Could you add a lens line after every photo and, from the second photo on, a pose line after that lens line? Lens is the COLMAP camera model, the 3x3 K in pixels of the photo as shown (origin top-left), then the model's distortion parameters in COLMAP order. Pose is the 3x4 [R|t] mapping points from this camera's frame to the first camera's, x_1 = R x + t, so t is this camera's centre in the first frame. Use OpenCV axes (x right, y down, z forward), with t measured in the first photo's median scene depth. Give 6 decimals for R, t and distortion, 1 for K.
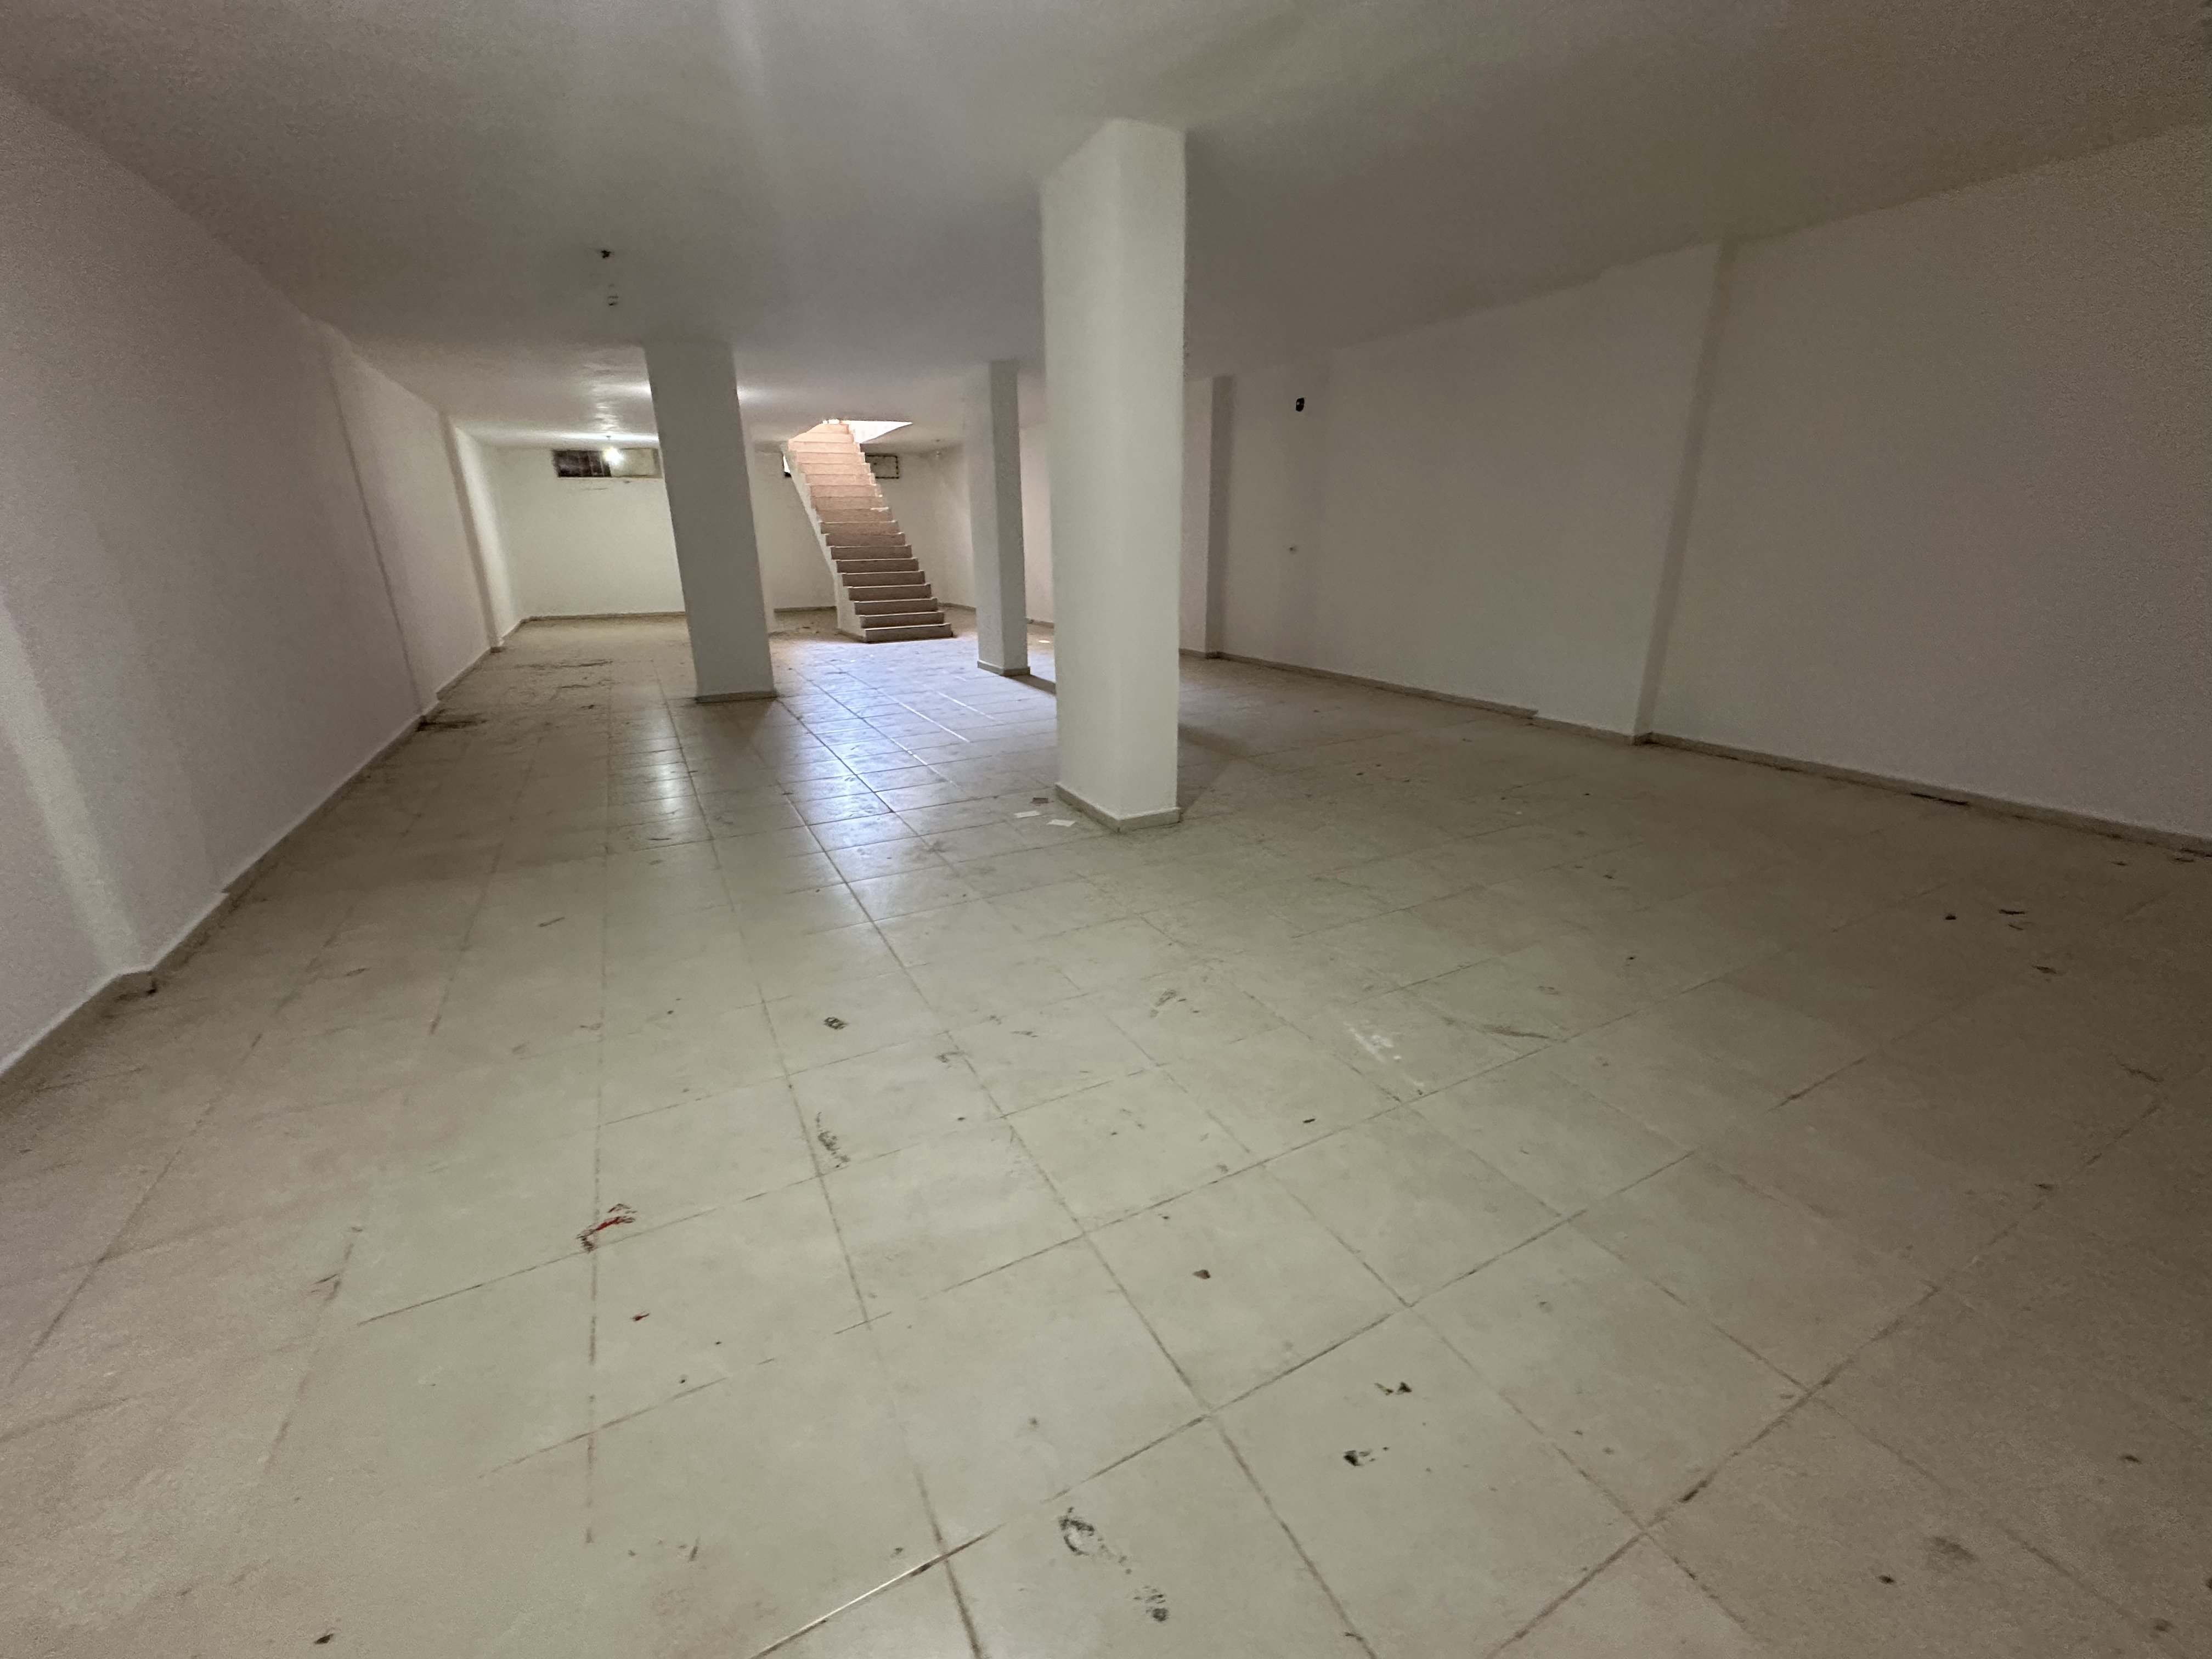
lens RADIAL K [[878.8, 0, 1100.7], [0, 878.8, 830.5], [0, 0, 1]] dist [-0.004671, 0.001397]
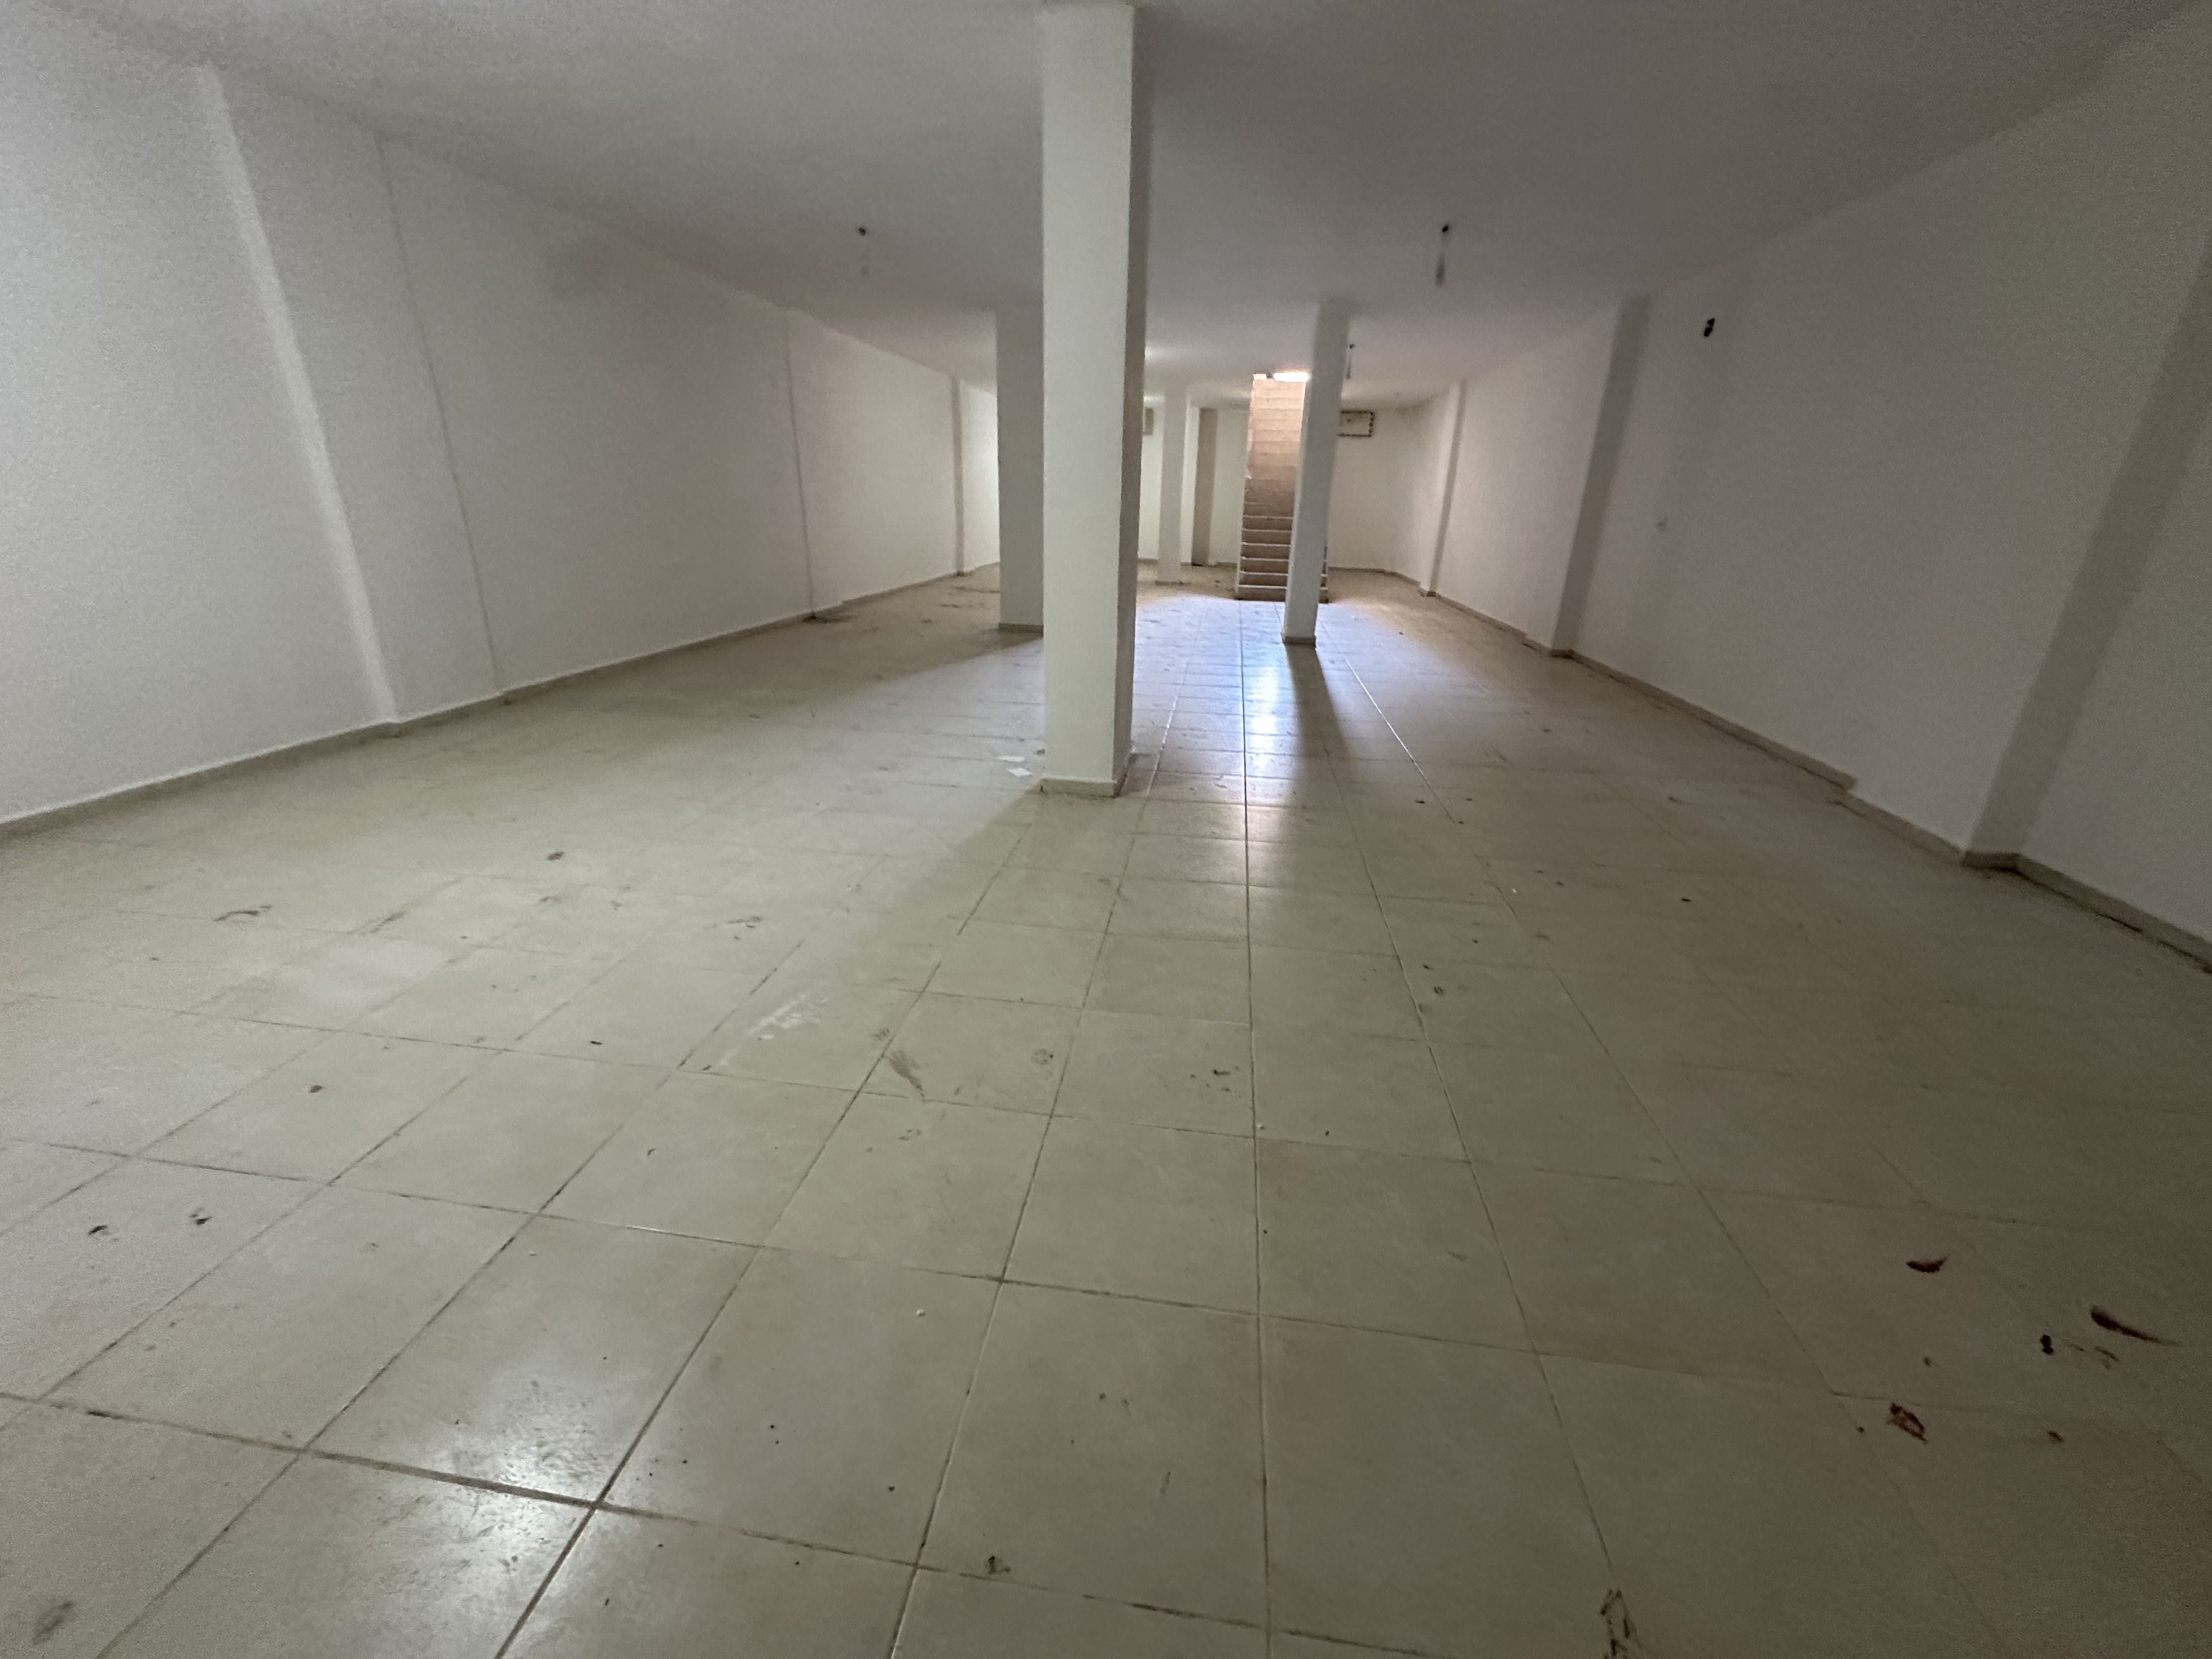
lens RADIAL K [[878.8, 0, 1105.0], [0, 878.8, 827.7], [0, 0, 1]] dist [-0.004671, 0.001397]
pose [[0.812157, 0.239394, -0.532063, 0.815526], [-0.222062, 0.970141, 0.097540, -0.093006], [0.539527, 0.038934, 0.841068, 0.316878]]
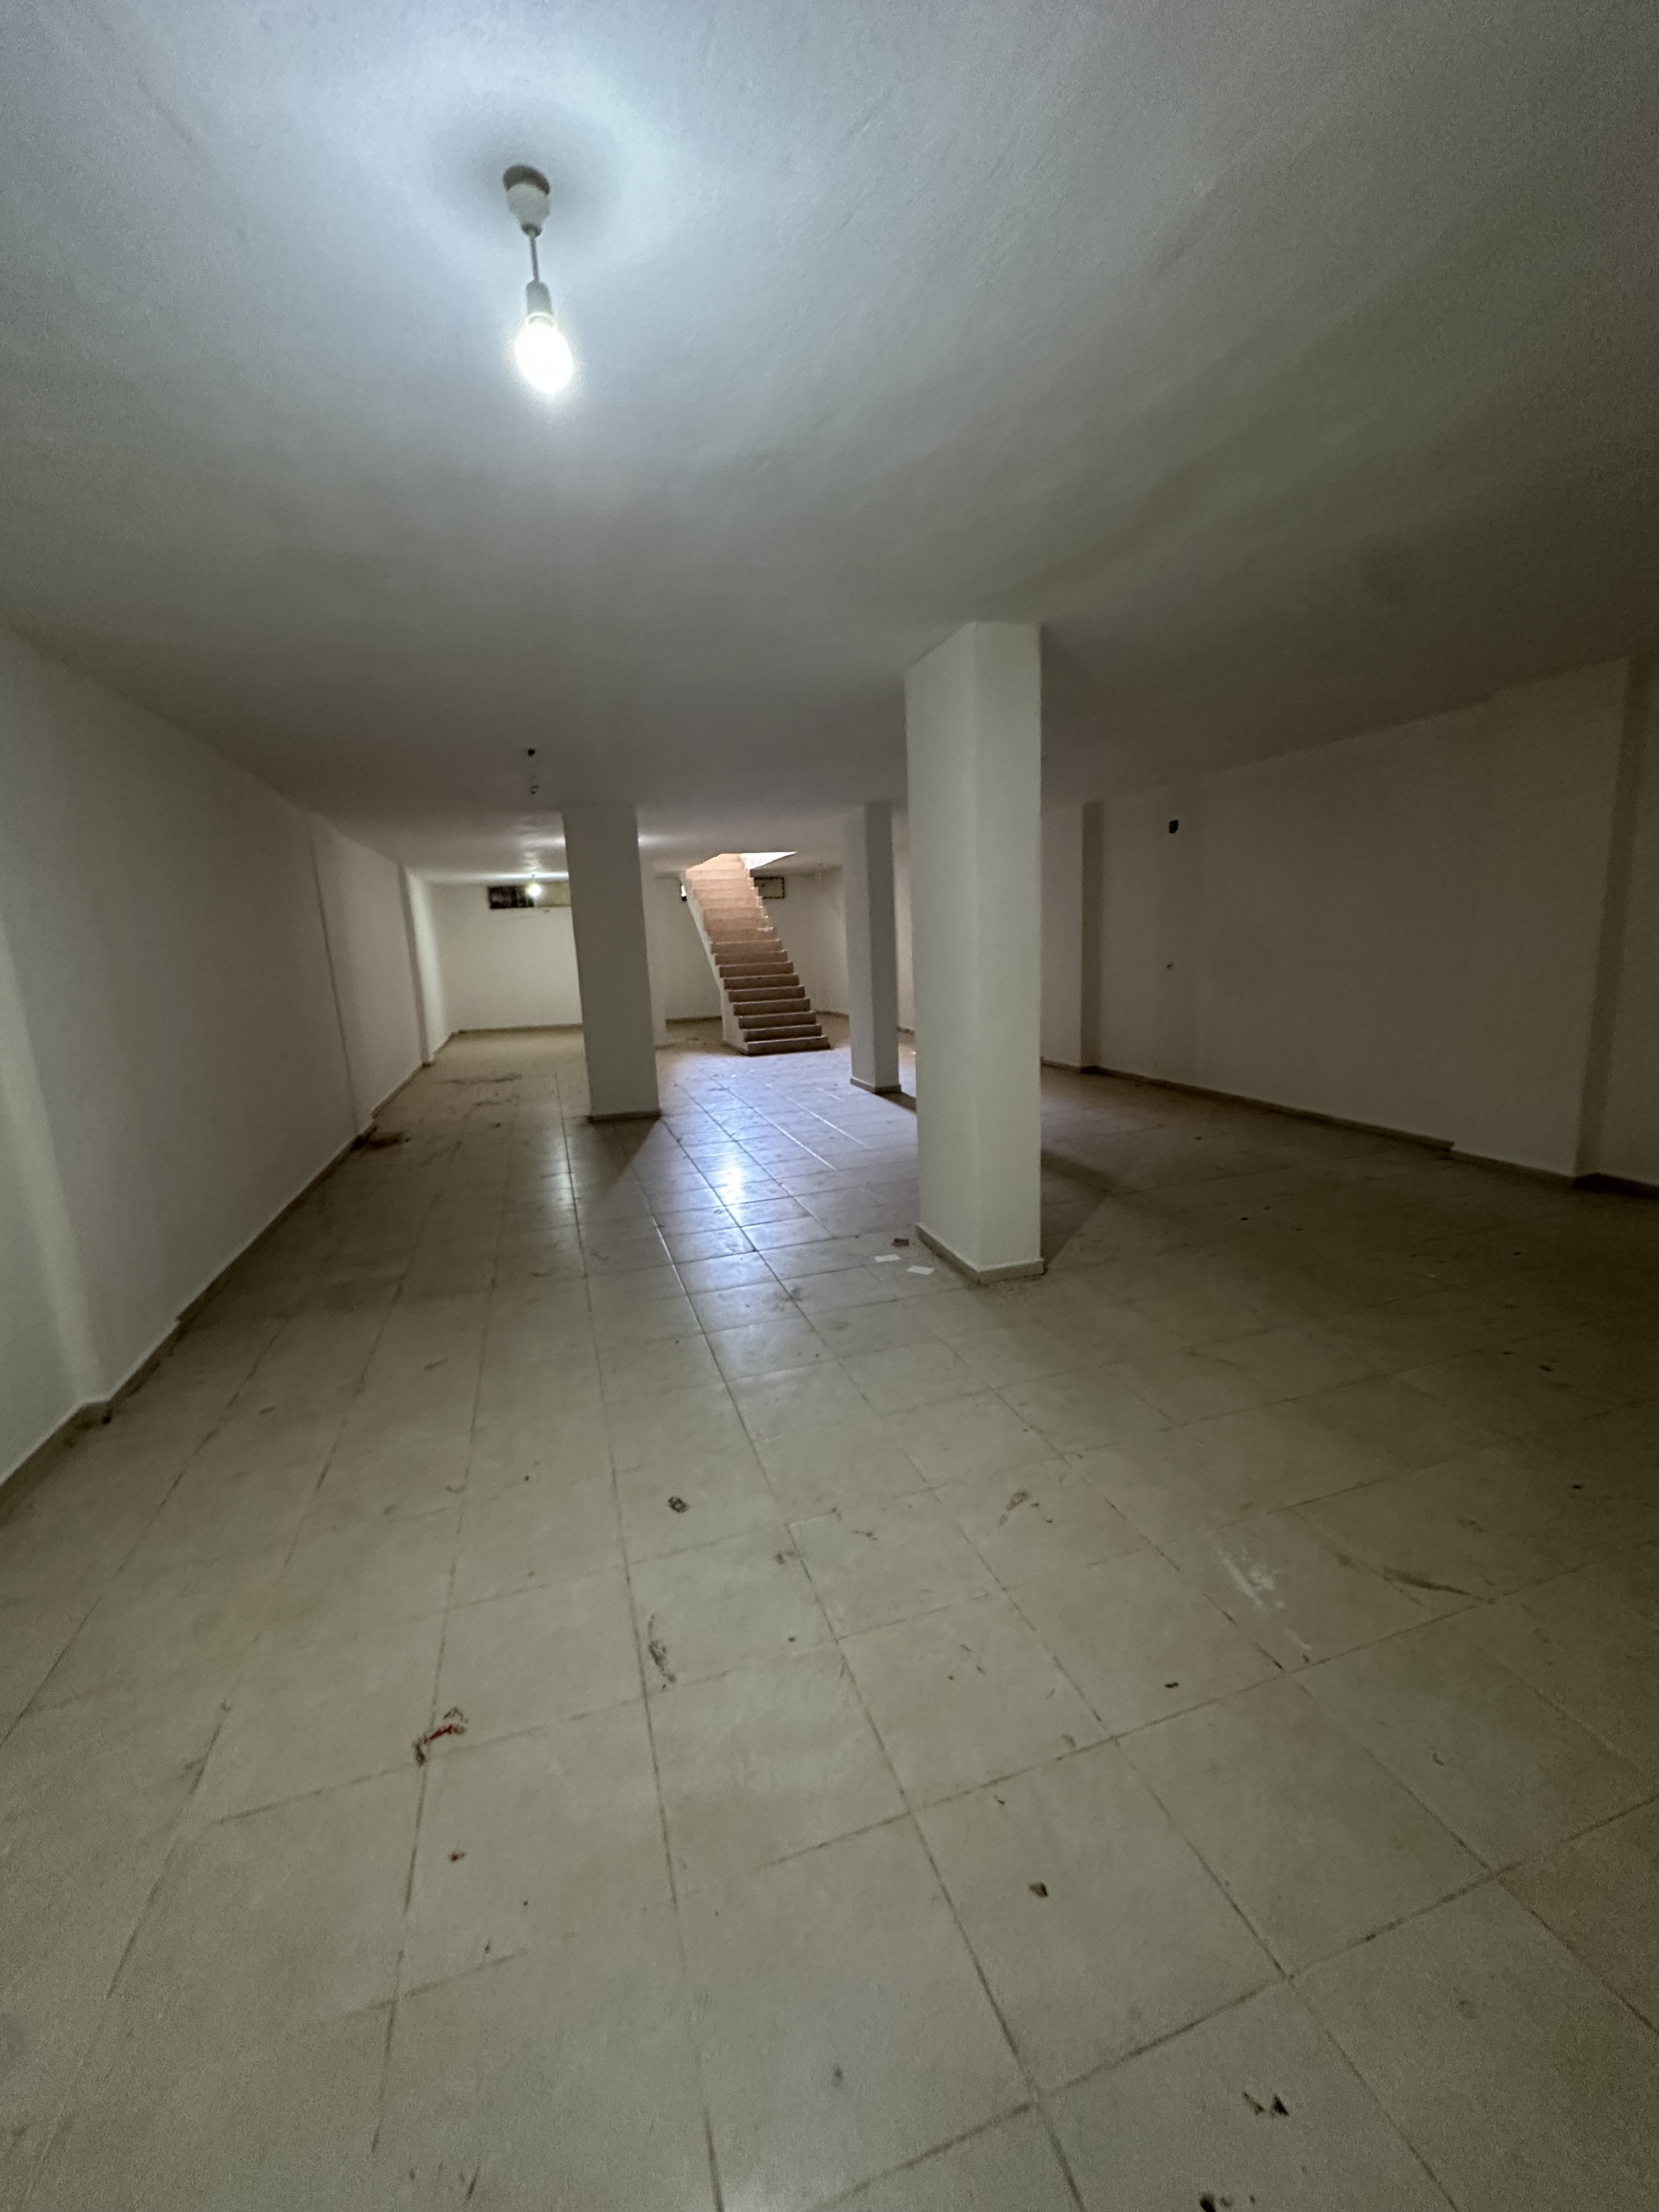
lens RADIAL K [[878.8, 0, 827.7], [0, 878.8, 1106.1], [0, 0, 1]] dist [-0.004671, 0.001397]
pose [[0.985121, 0.001999, -0.171853, 0.030500], [-0.024075, 0.991679, -0.126468, -0.090867], [0.170170, 0.128724, 0.976971, -0.004632]]
